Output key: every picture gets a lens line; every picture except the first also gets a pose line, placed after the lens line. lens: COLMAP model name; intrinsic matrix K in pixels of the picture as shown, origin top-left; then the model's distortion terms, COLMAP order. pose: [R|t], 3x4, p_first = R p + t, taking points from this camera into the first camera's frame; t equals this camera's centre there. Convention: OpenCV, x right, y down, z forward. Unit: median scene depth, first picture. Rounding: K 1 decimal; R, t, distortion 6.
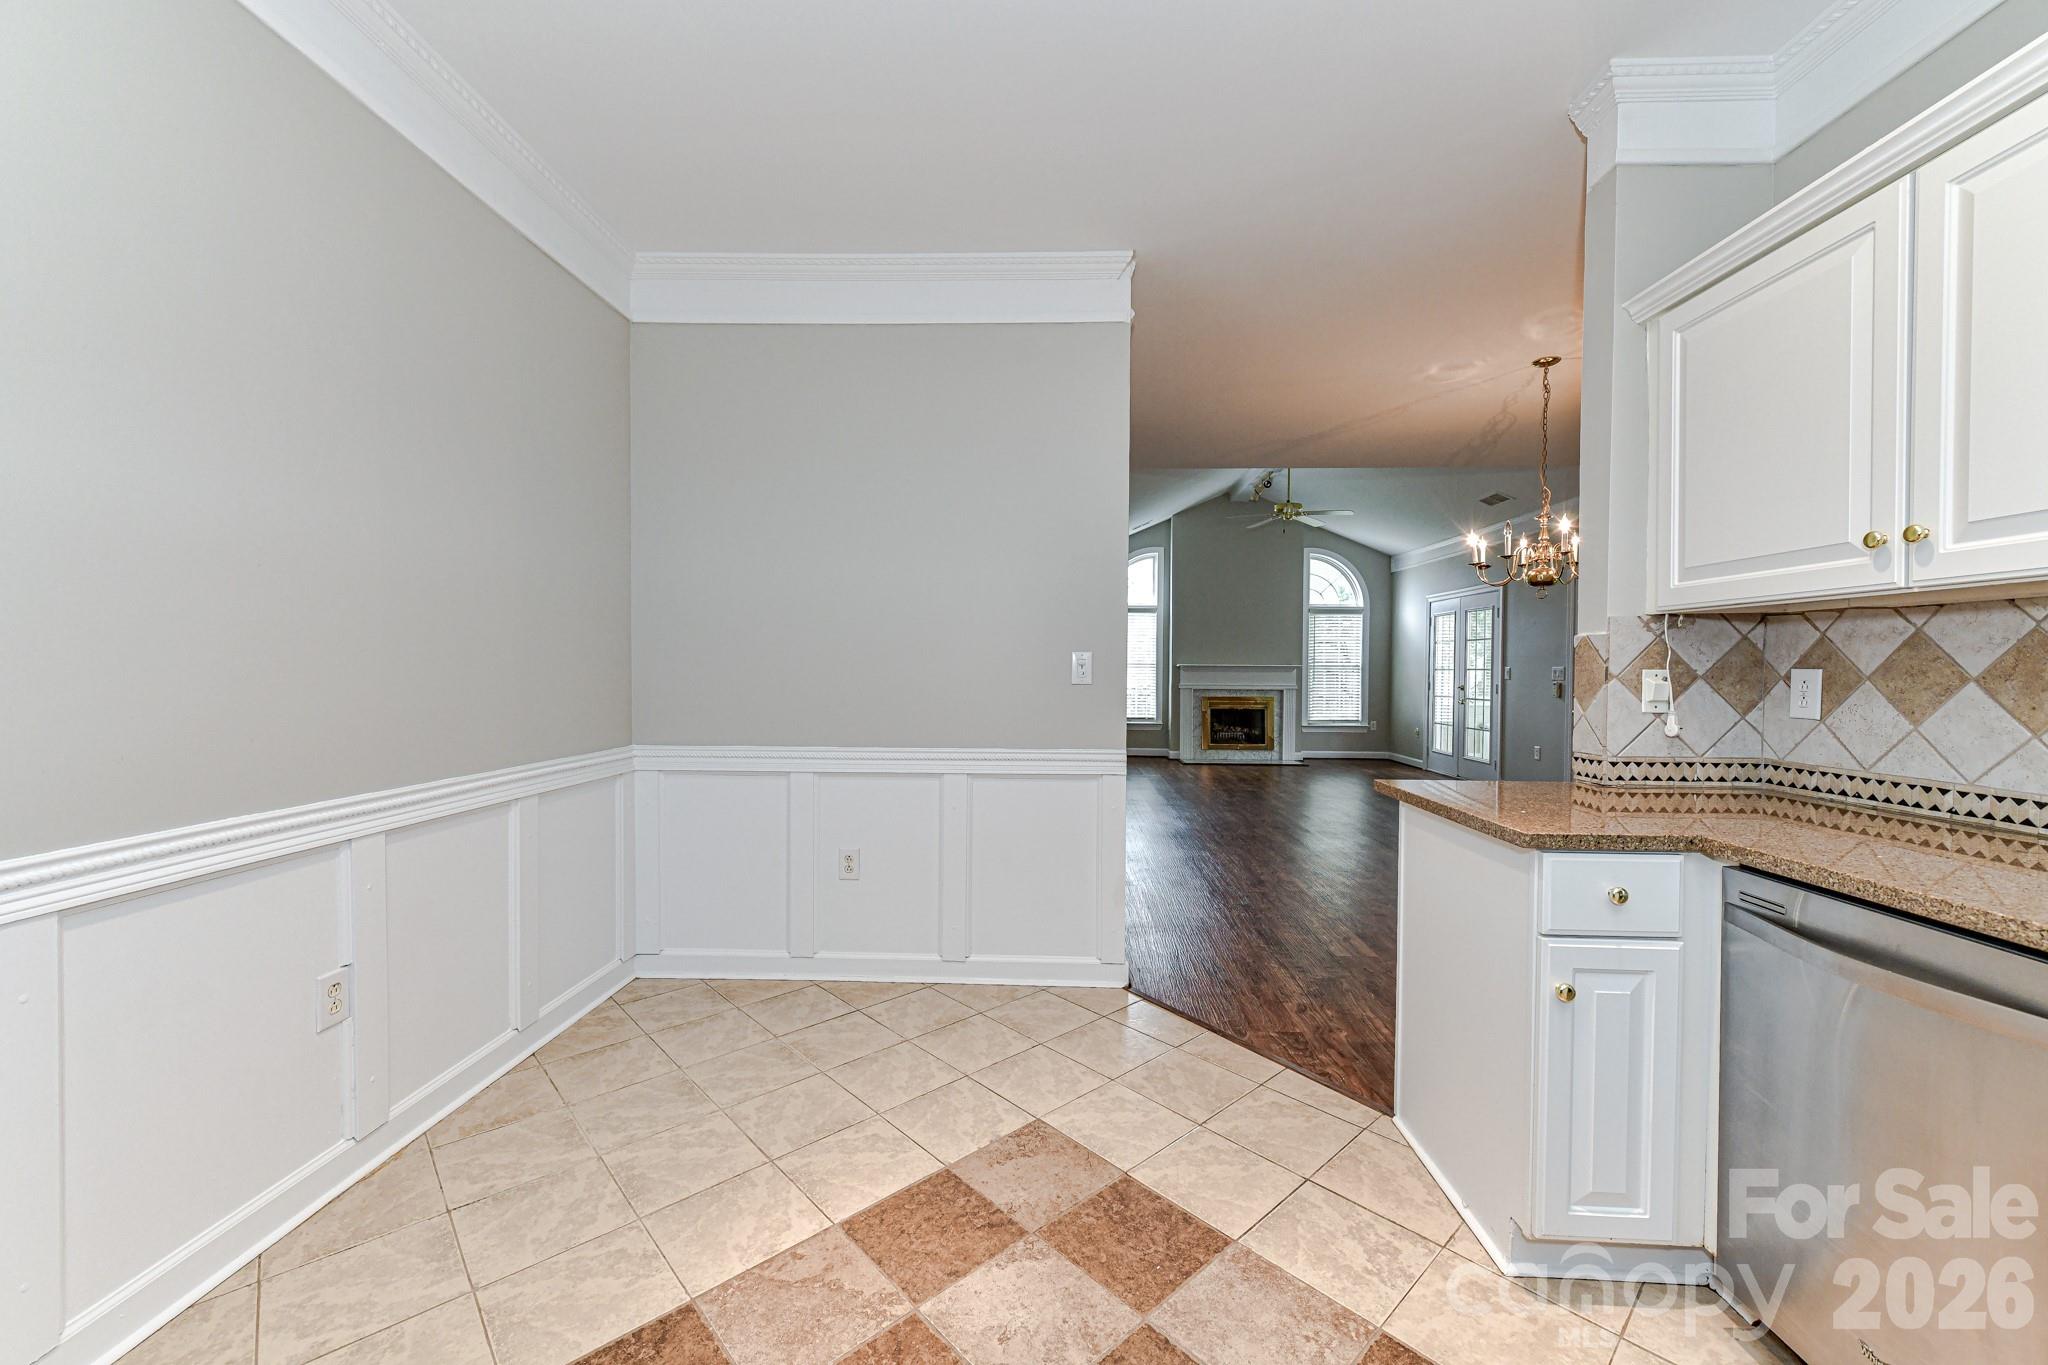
lens RADIAL K [[803.9, 0, 1022.5], [0, 803.9, 683.3], [0, 0, 1]] dist [0.006448, -0.002906]
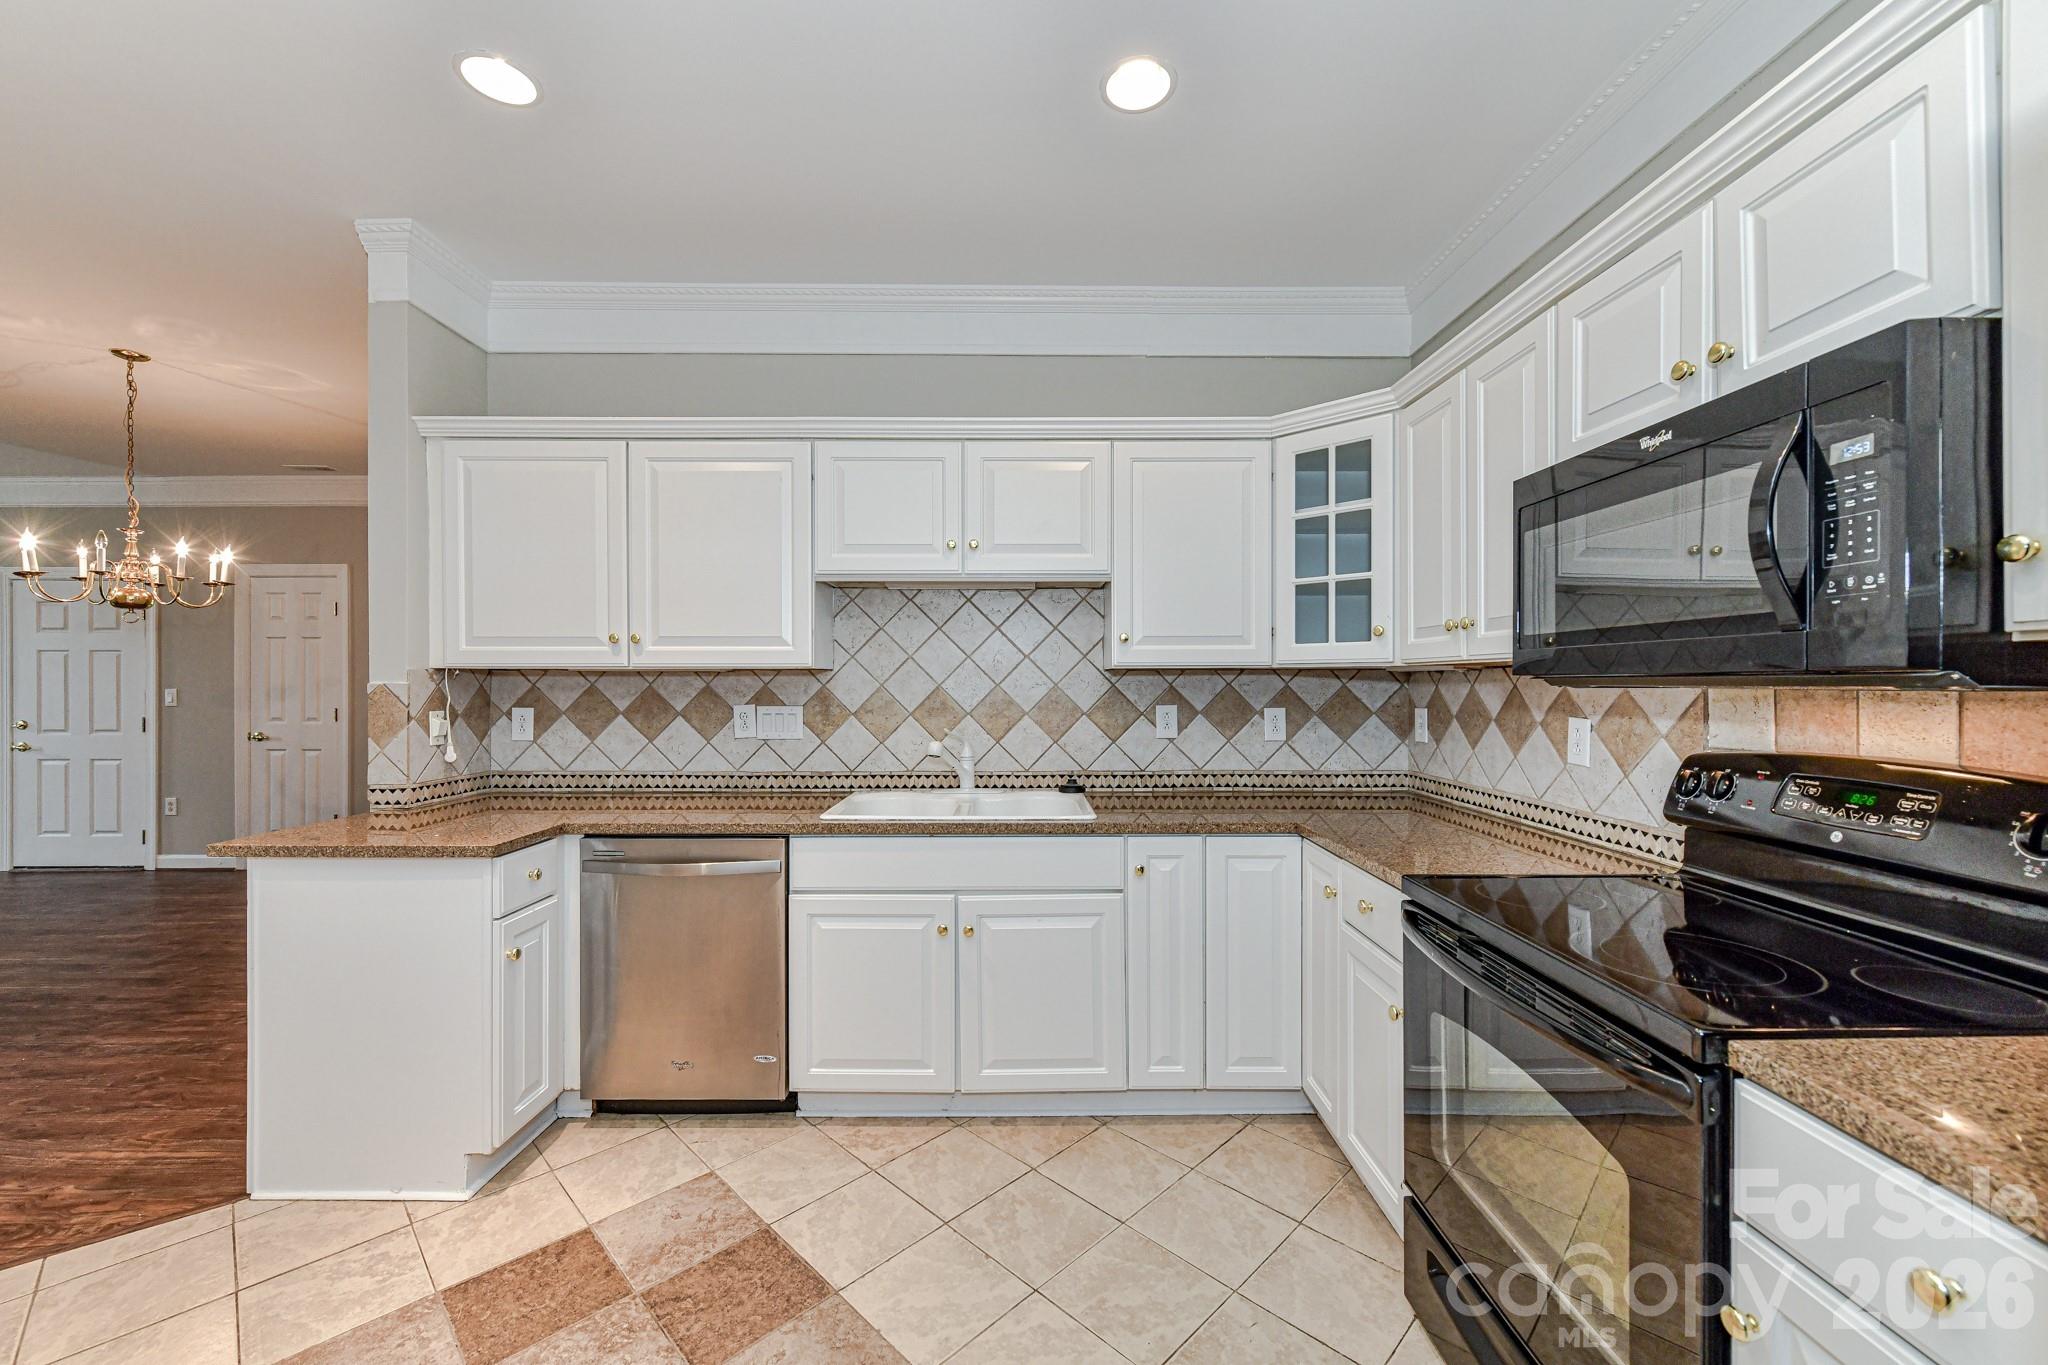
lens RADIAL K [[803.9, 0, 1024.3], [0, 803.9, 684.7], [0, 0, 1]] dist [0.006448, -0.002906]
pose [[-0.047847, -0.010501, 0.998799, -0.441839], [0.018116, 0.999771, 0.011379, -0.046917], [-0.998690, 0.018639, -0.047646, 0.108393]]
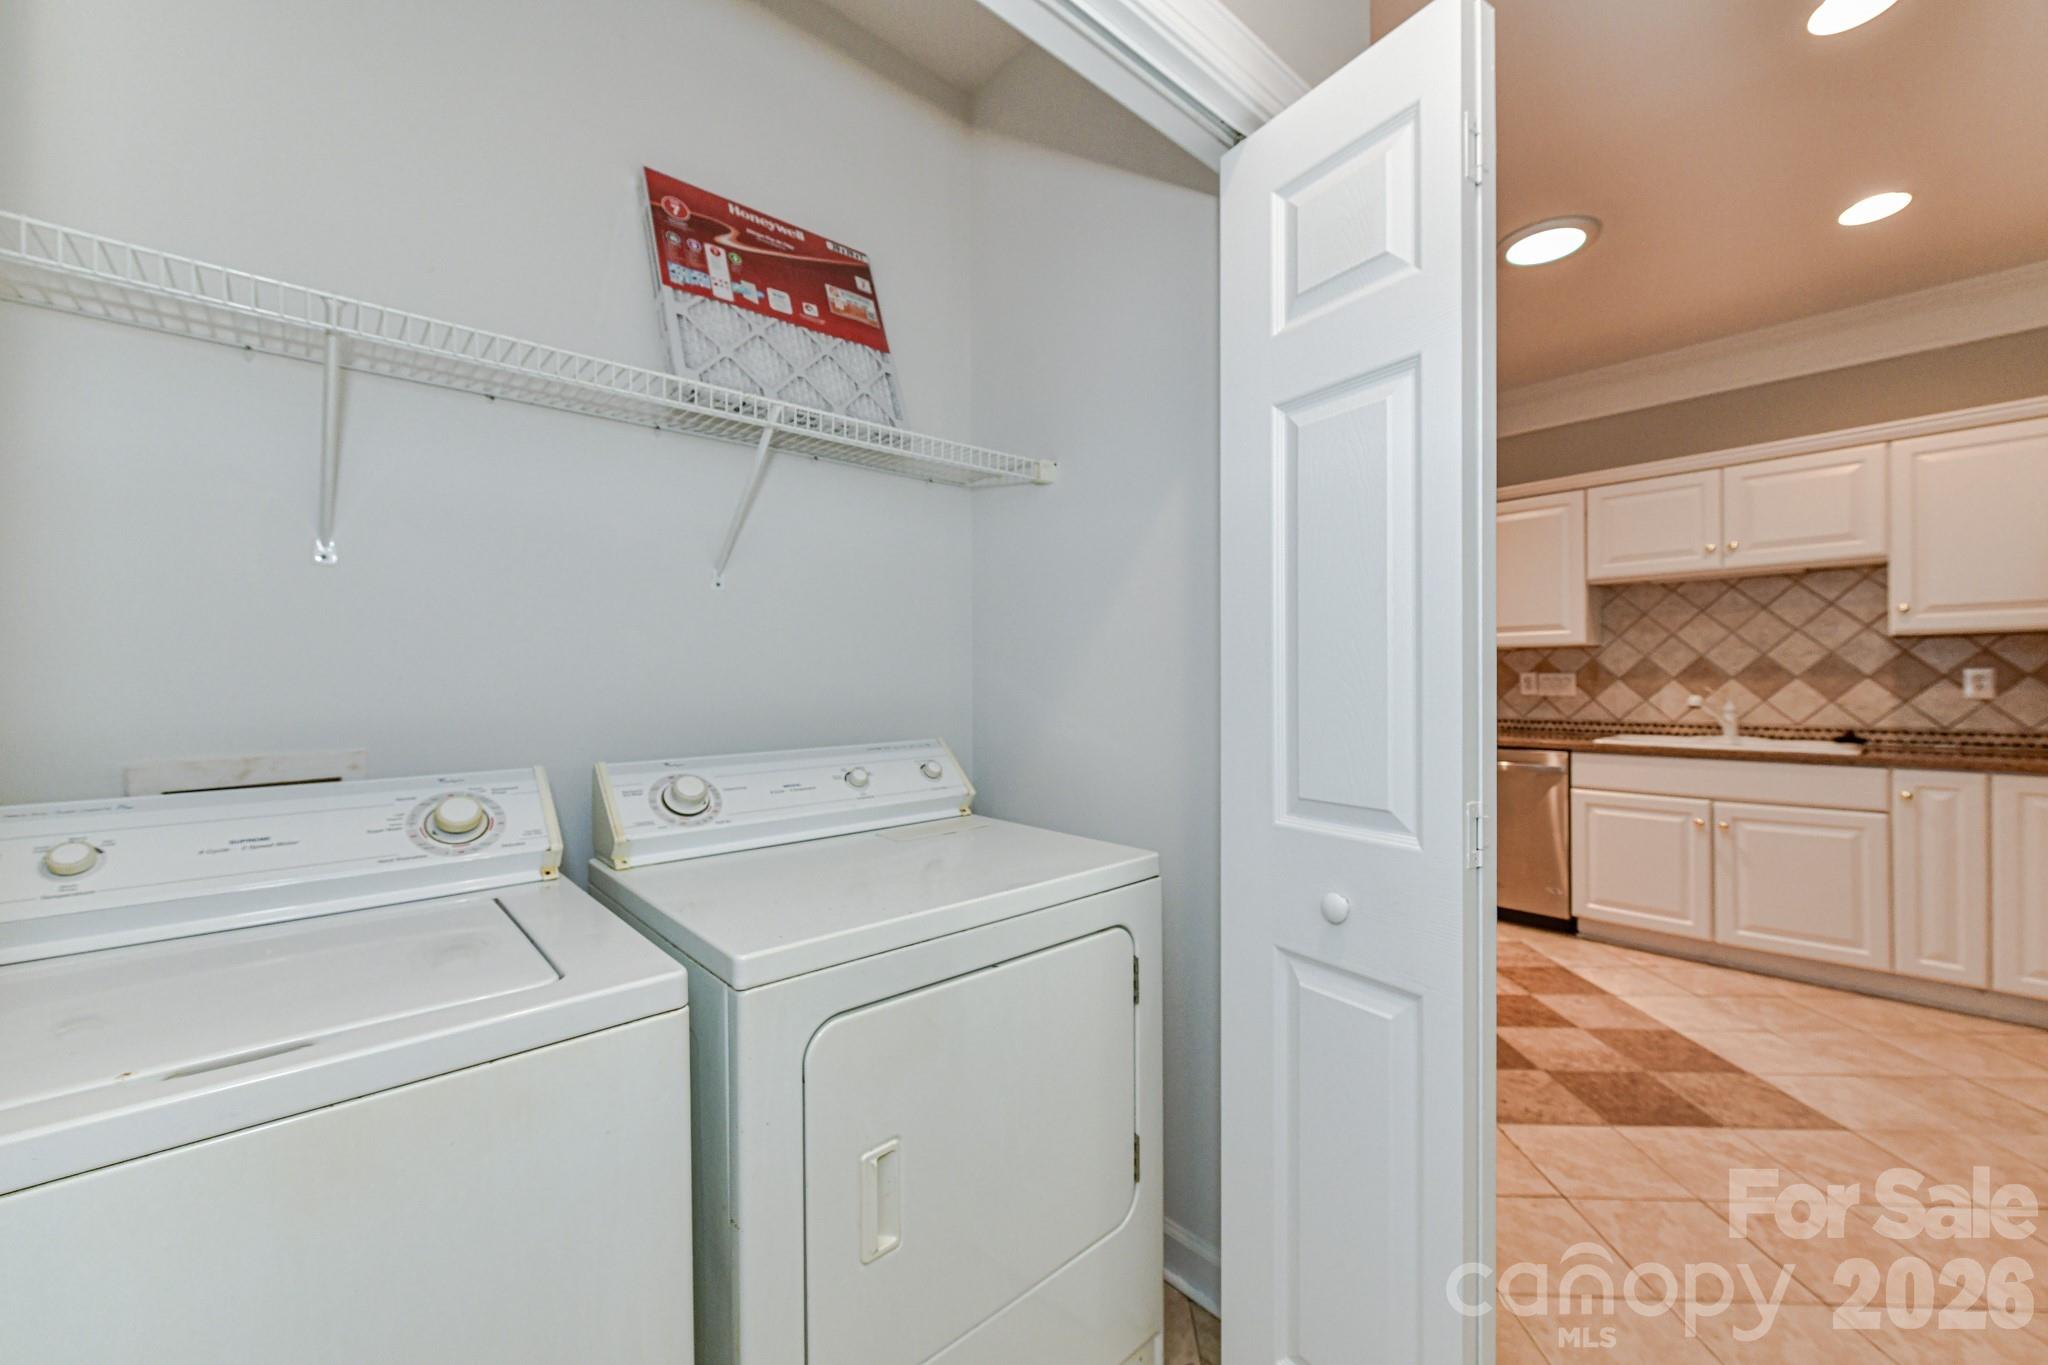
lens RADIAL K [[803.9, 0, 1015.3], [0, 803.9, 683.3], [0, 0, 1]] dist [0.006448, -0.002906]
pose [[0.715137, -0.017949, 0.698754, -1.228631], [0.027416, 0.999621, -0.002381, -0.014987], [-0.698447, 0.020860, 0.715358, -0.003362]]
